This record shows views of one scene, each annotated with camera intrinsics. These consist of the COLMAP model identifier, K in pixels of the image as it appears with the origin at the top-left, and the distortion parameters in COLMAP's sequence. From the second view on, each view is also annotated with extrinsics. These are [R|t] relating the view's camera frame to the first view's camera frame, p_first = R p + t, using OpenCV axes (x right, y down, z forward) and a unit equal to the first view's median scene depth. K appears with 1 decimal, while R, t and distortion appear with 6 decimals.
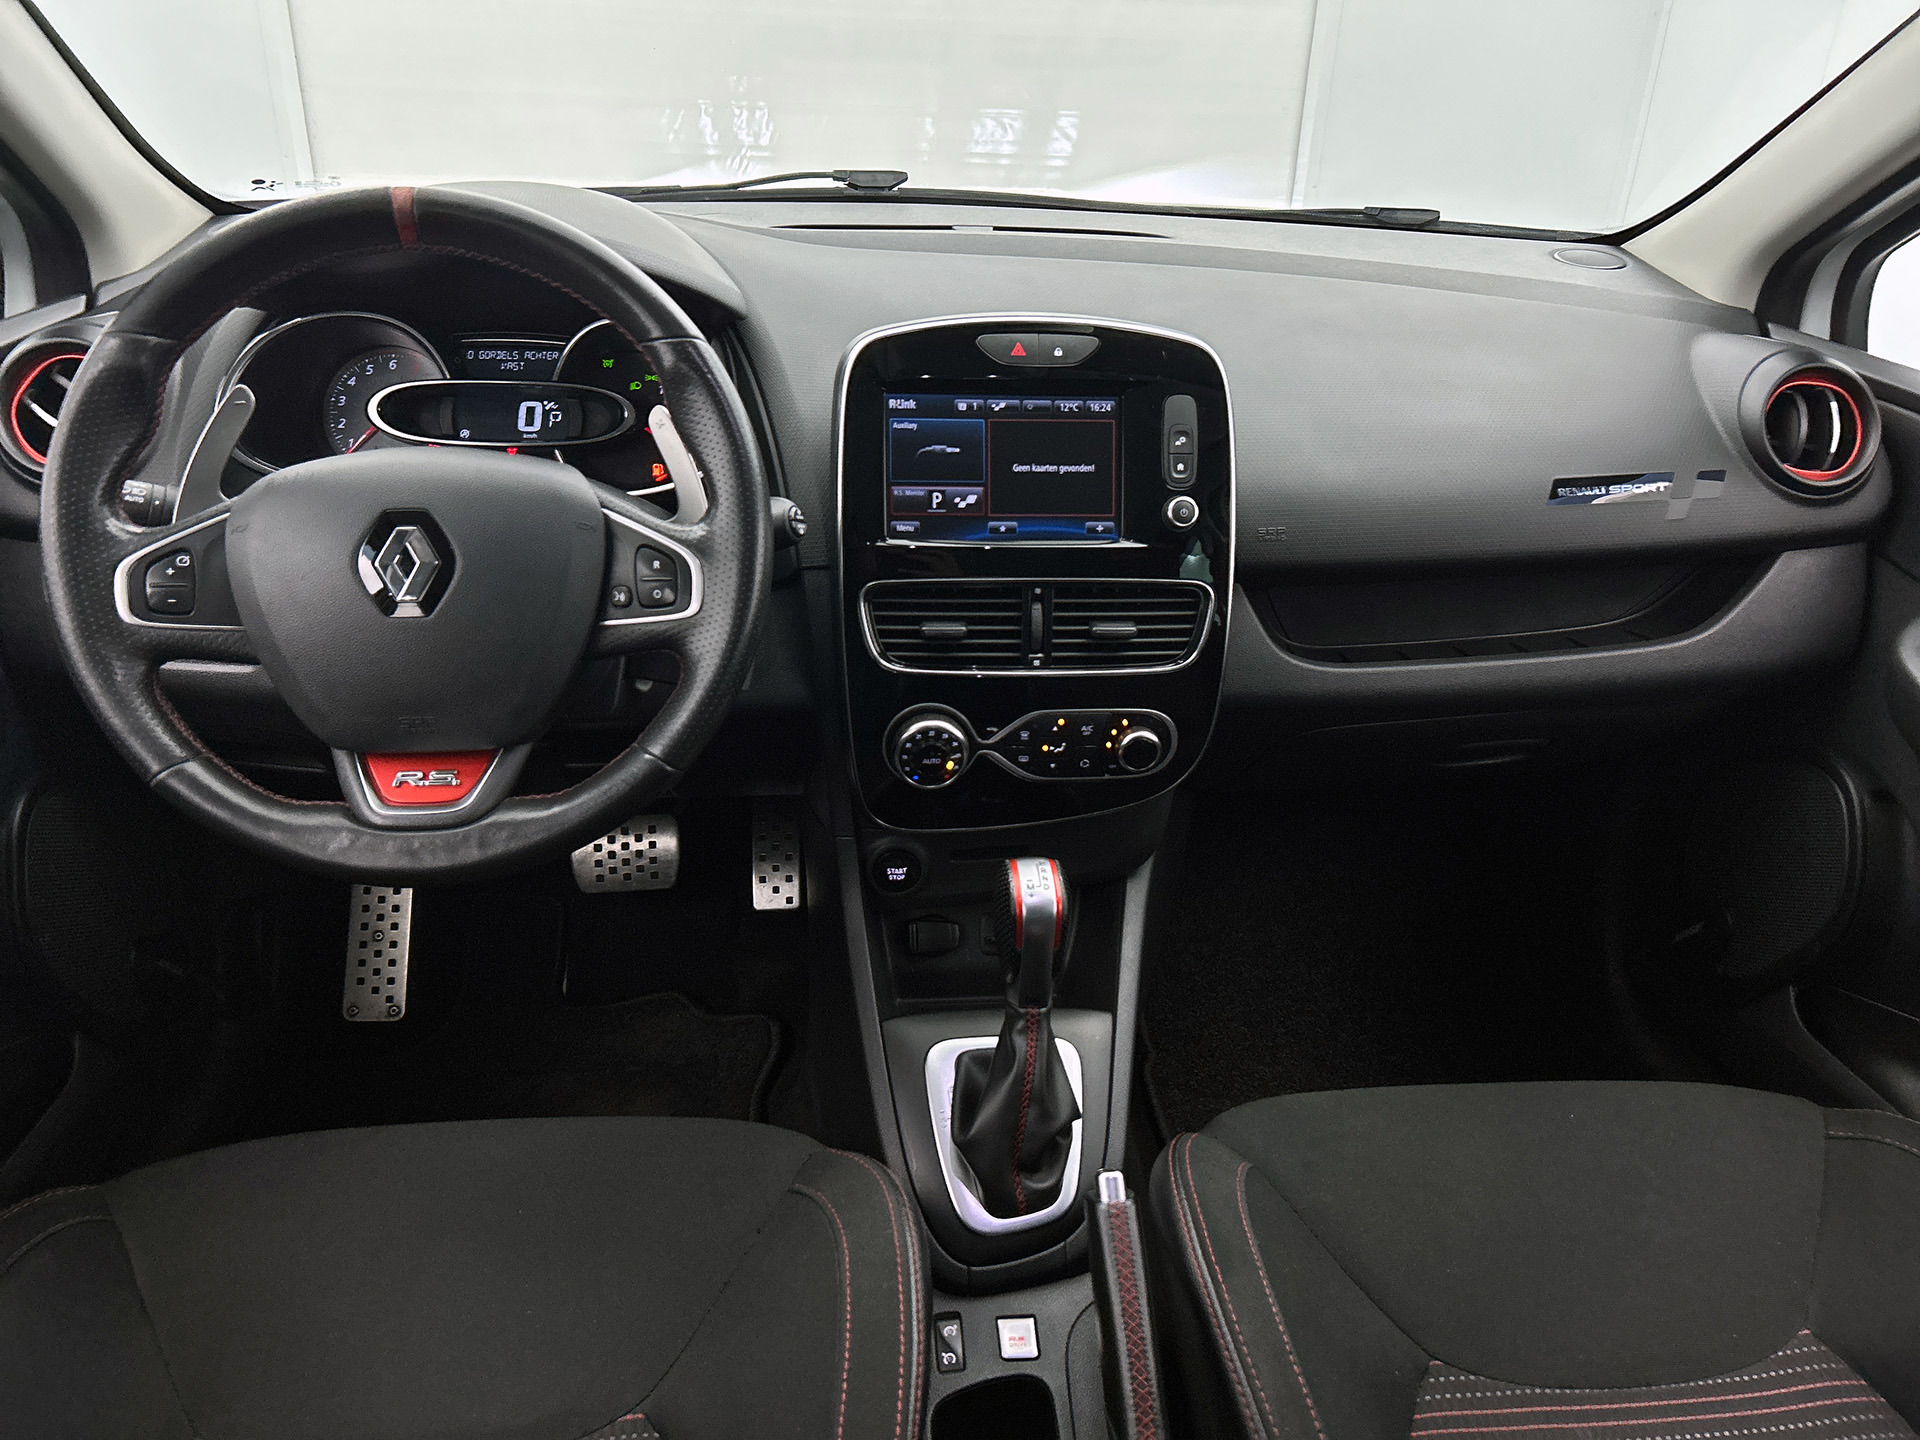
lens RADIAL K [[1450.0, 0, 953.1], [0, 1450.0, 725.9], [0, 0, 1]] dist [0.024706, -0.021701]
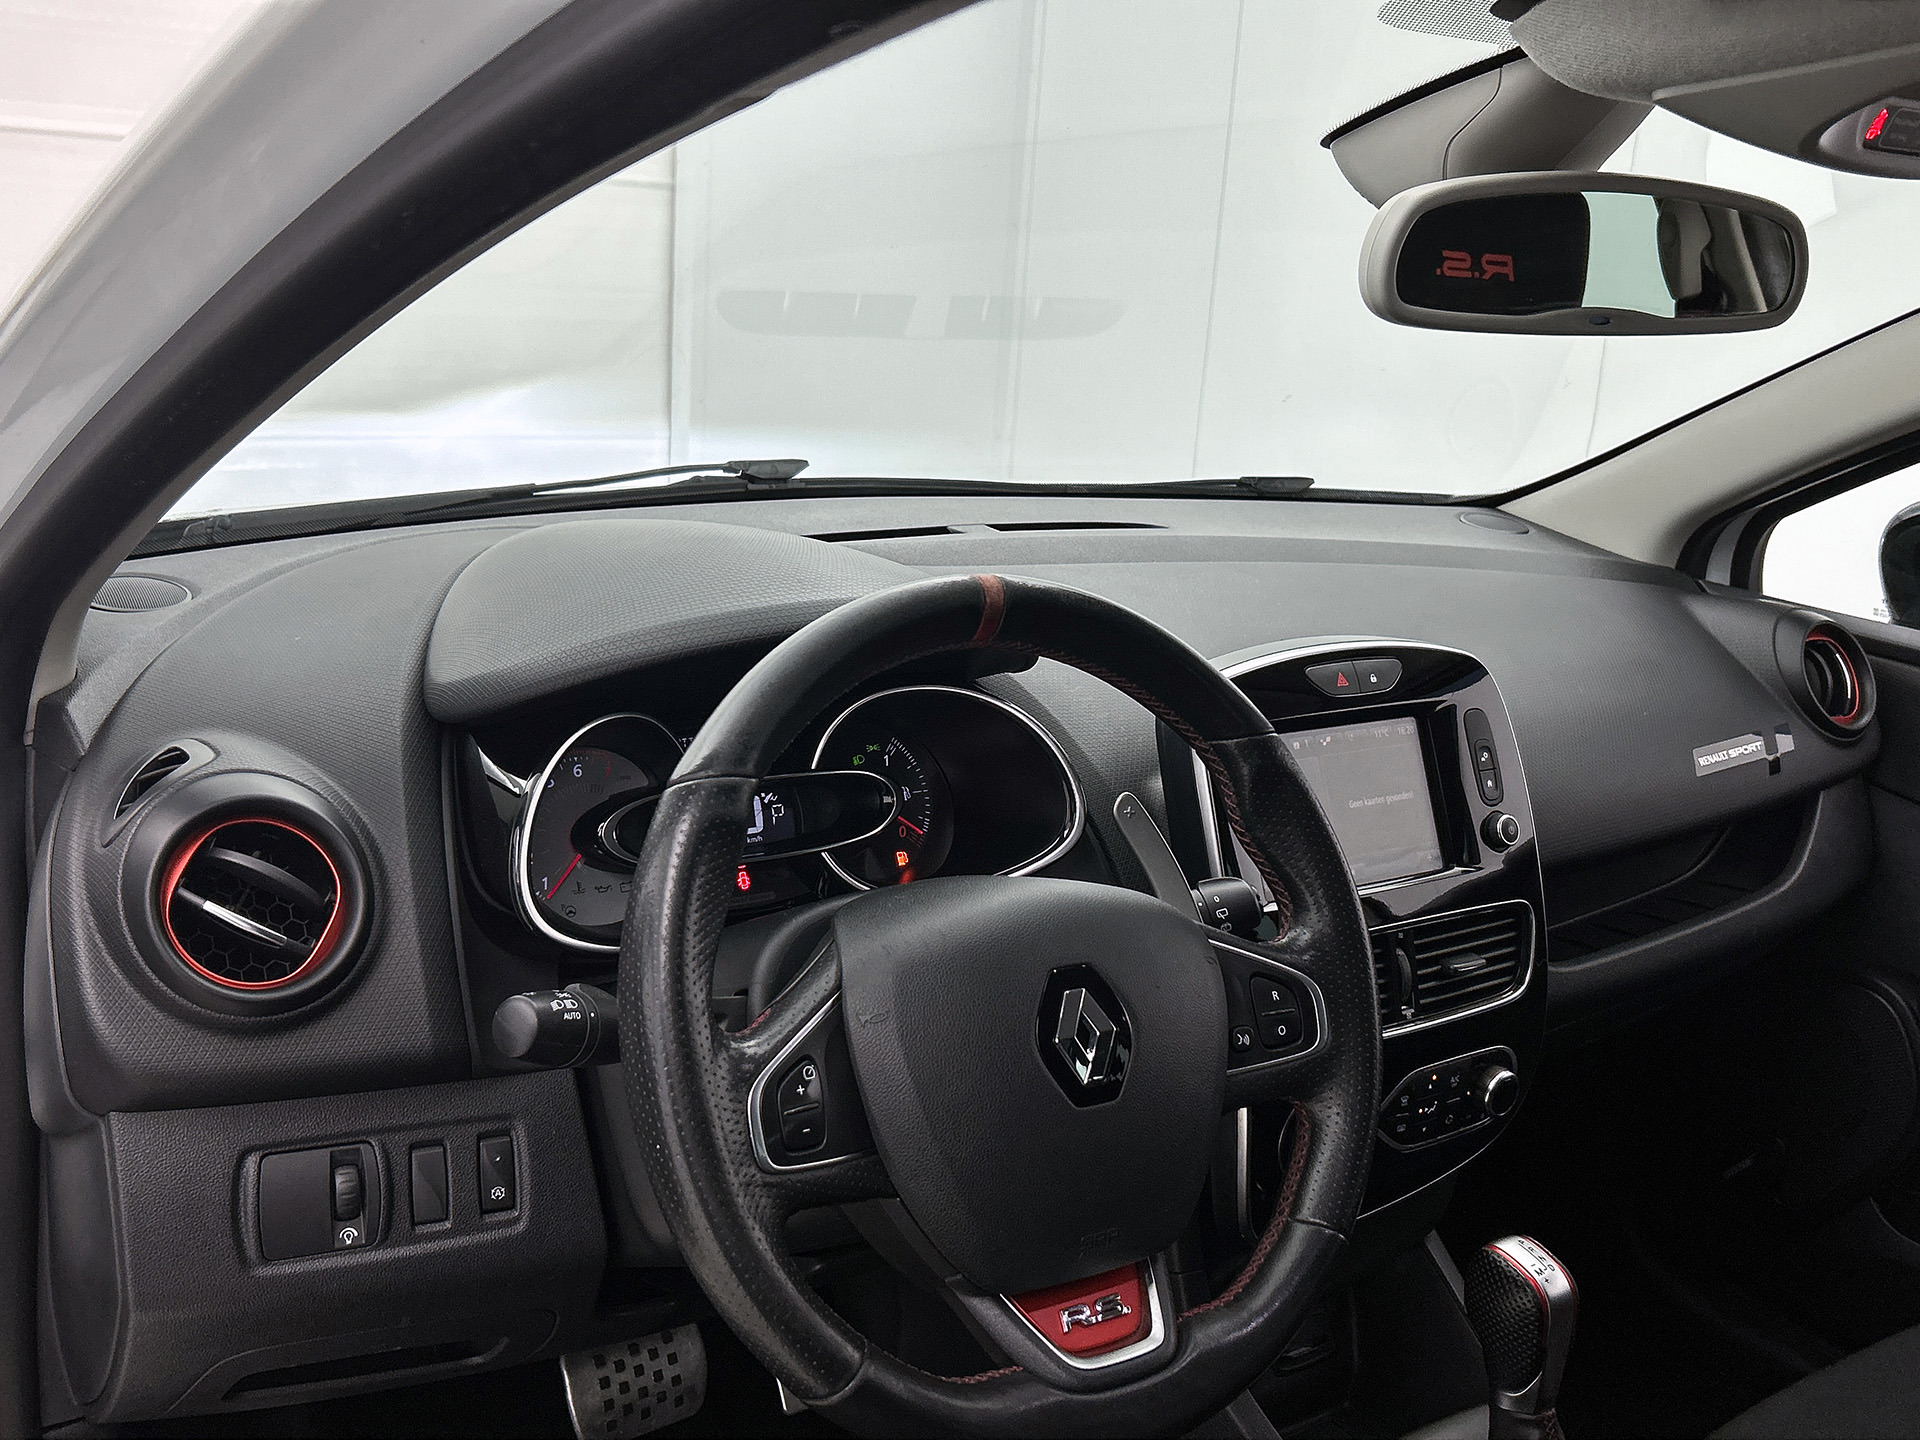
lens RADIAL K [[1806.2, 0, 969.9], [0, 1806.2, 725.5], [0, 0, 1]] dist [0.018400, 0.000000]
pose [[0.877193, -0.103662, 0.468814, -0.674555], [0.180716, 0.975895, -0.122351, -0.129246], [-0.444830, 0.192048, 0.874782, 0.110790]]
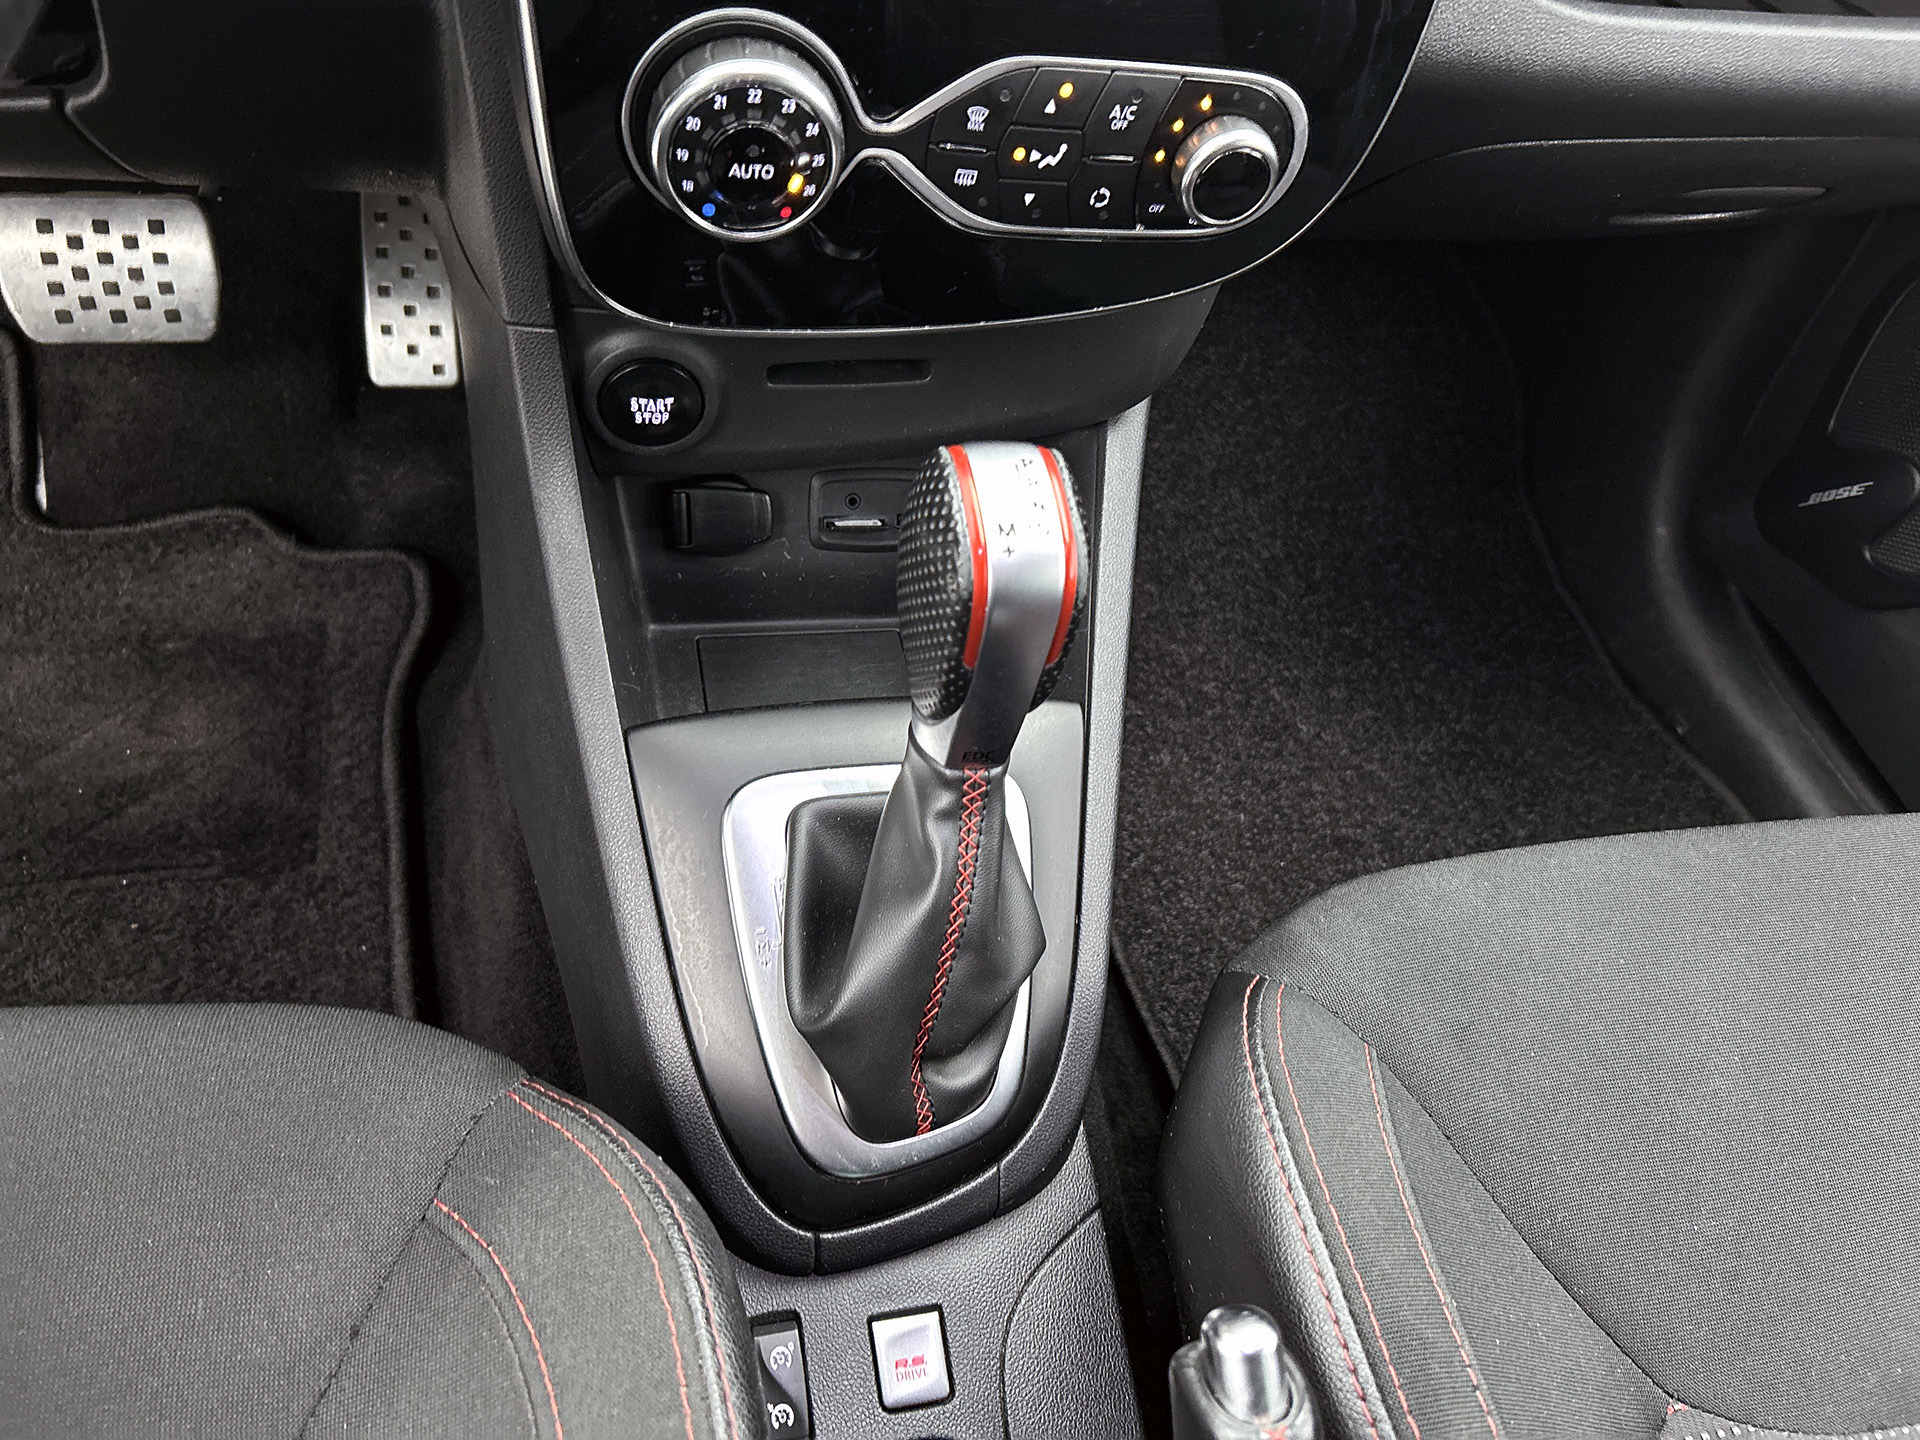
lens RADIAL K [[1450.0, 0, 967.2], [0, 1450.0, 703.3], [0, 0, 1]] dist [0.024706, -0.021701]
pose [[0.978236, -0.003612, 0.207464, -0.039542], [-0.079399, 0.917236, 0.390352, -0.002140], [-0.191703, -0.398329, 0.896986, 0.563277]]
